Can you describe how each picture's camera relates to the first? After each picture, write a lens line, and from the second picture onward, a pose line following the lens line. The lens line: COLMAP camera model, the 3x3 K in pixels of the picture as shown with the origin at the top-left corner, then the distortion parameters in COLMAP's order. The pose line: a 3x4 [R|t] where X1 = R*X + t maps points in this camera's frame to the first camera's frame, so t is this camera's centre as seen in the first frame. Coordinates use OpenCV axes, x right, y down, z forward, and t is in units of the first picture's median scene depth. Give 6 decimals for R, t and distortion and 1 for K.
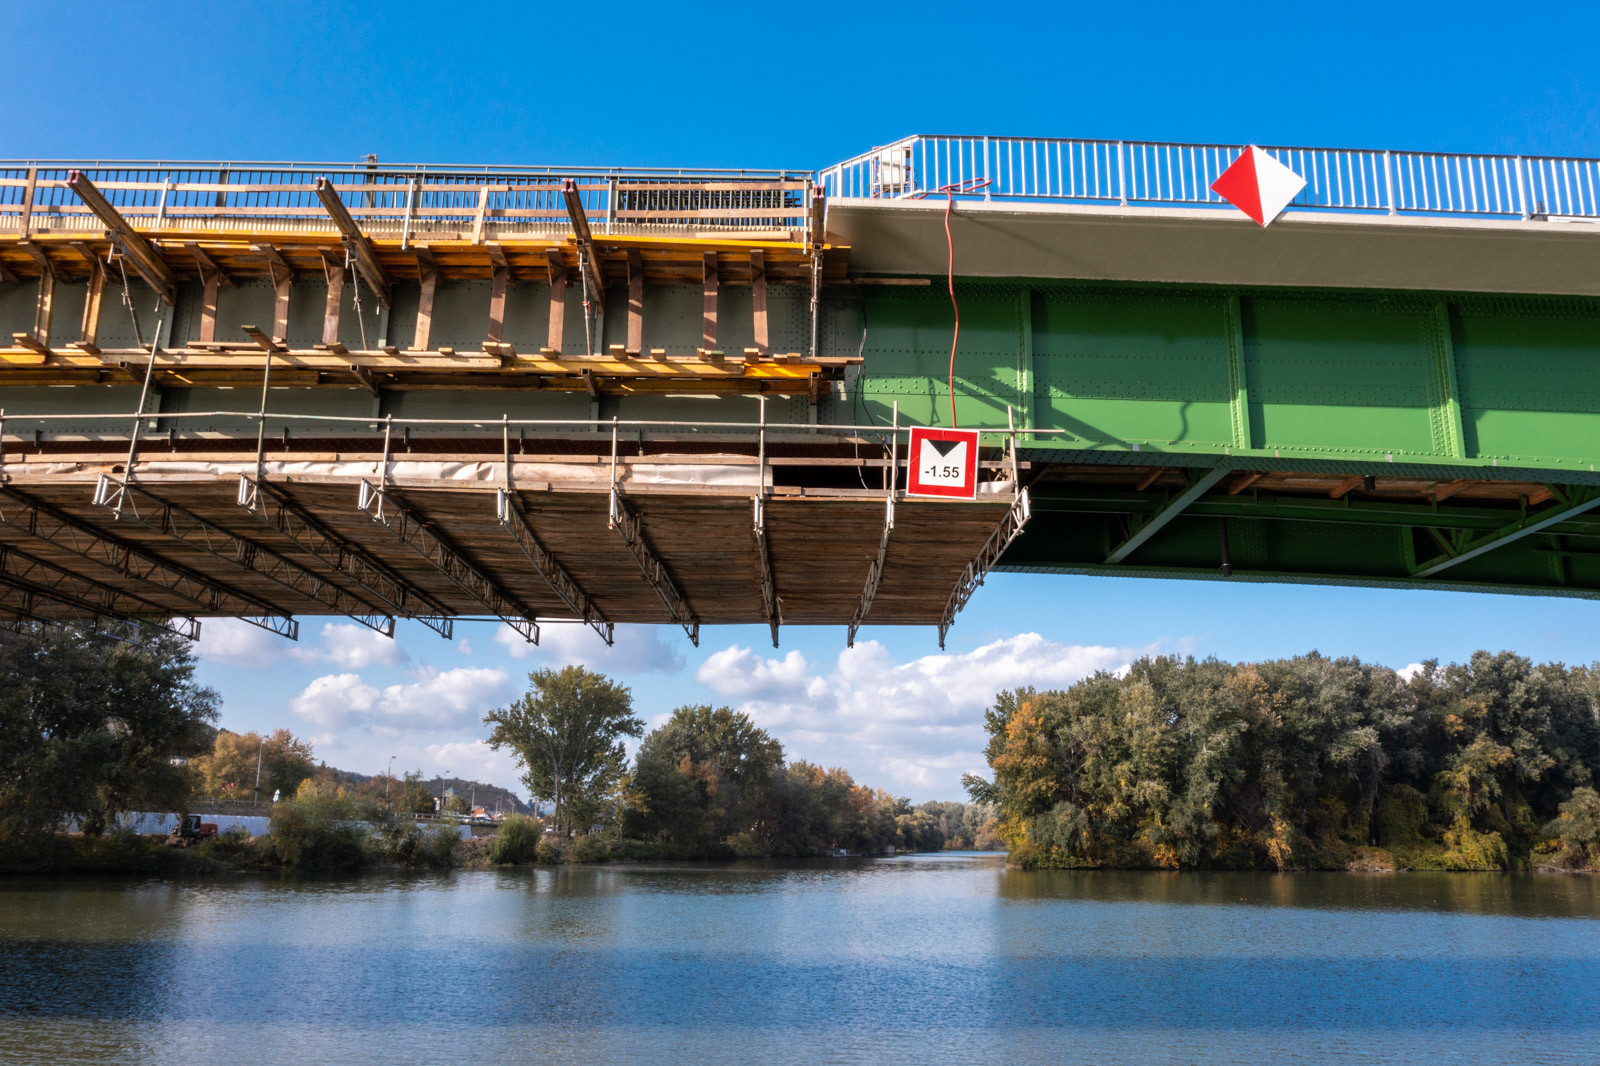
lens RADIAL K [[1253.2, 0, 798.5], [0, 1253.2, 539.0], [0, 0, 1]] dist [-0.014612, -0.003698]
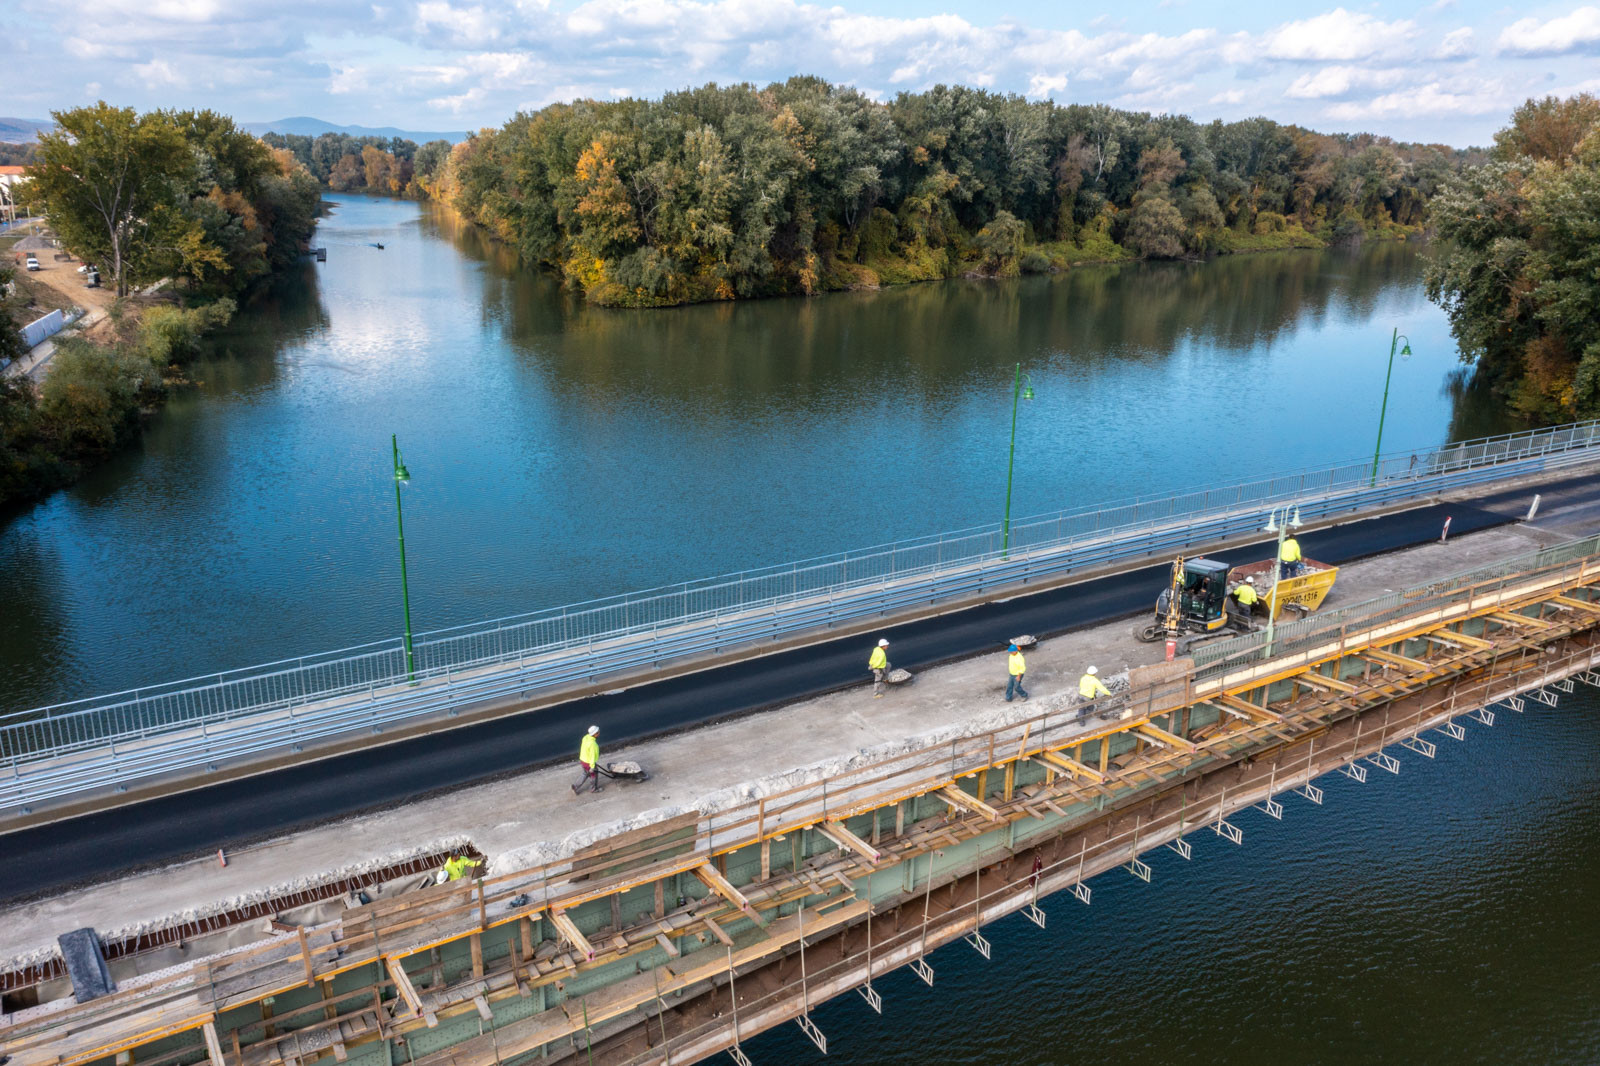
lens RADIAL K [[1253.2, 0, 800.8], [0, 1253.2, 534.9], [0, 0, 1]] dist [-0.014612, -0.003698]
pose [[0.866786, -0.143536, 0.477578, -0.211744], [-0.118870, 0.870606, 0.477405, -0.099892], [-0.484306, -0.470577, 0.737566, 0.010796]]
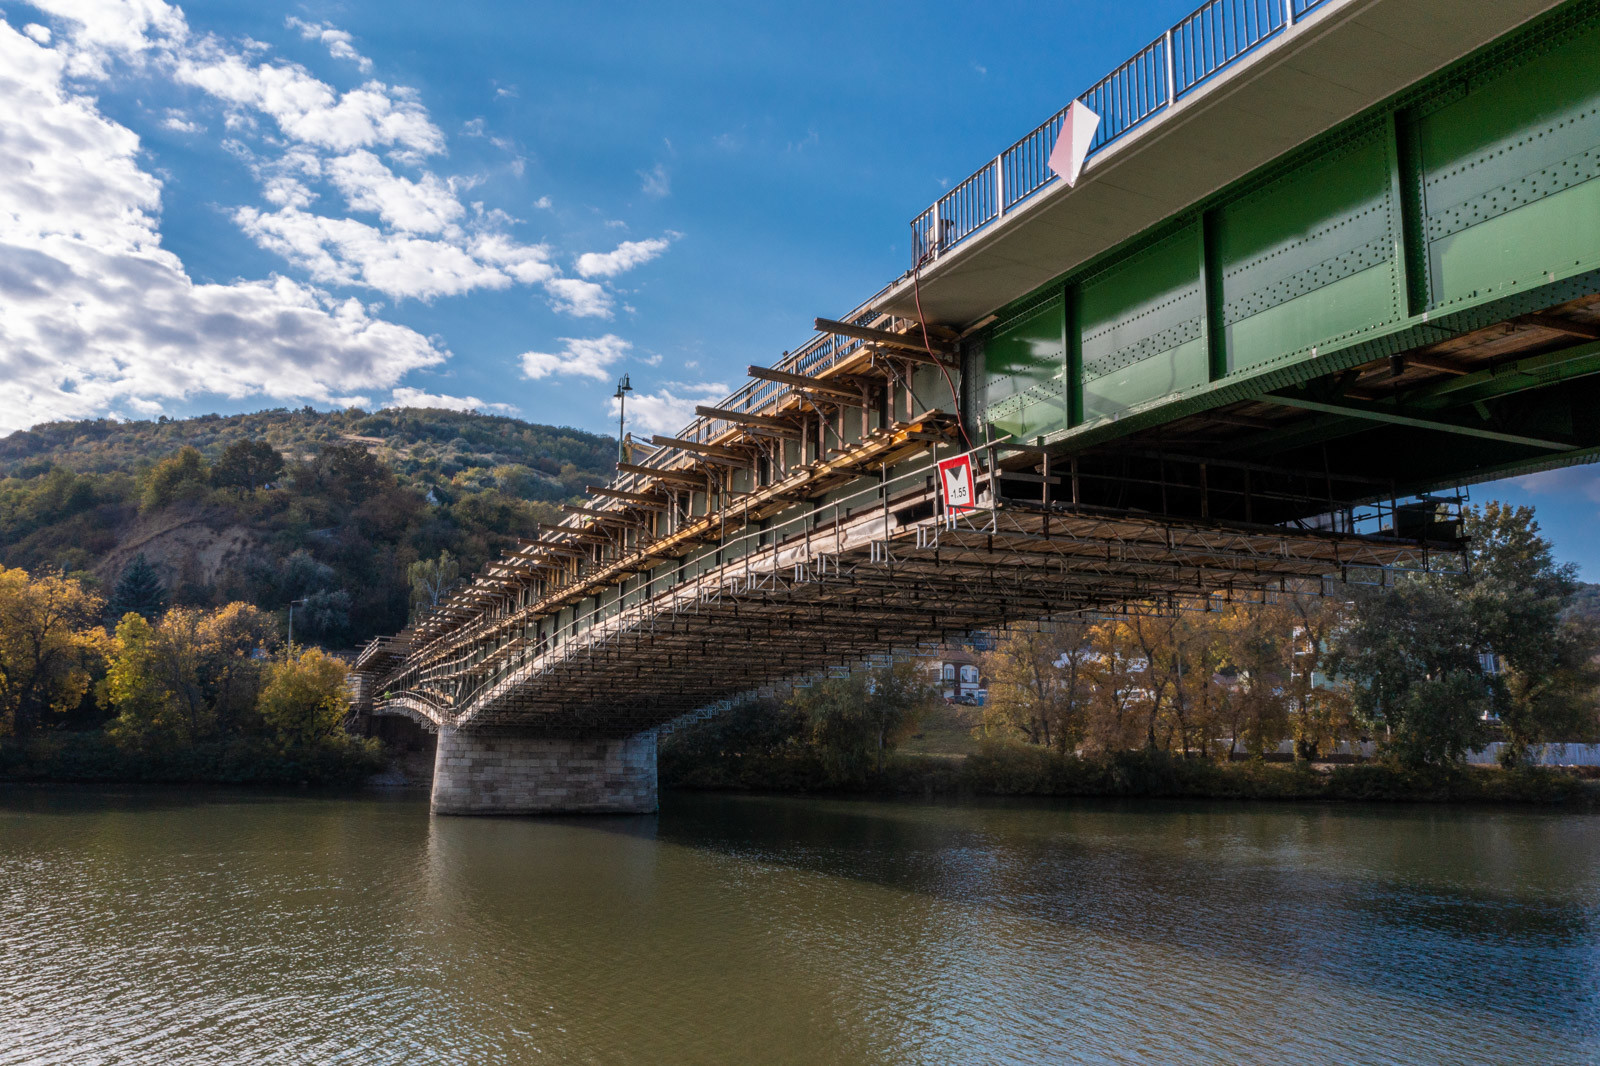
lens RADIAL K [[1253.2, 0, 795.0], [0, 1253.2, 532.3], [0, 0, 1]] dist [-0.014612, -0.003698]
pose [[0.389201, -0.163749, -0.906482, 1.133411], [0.210182, 0.973900, -0.085685, 0.053282], [0.896854, -0.157177, 0.413460, 0.351877]]
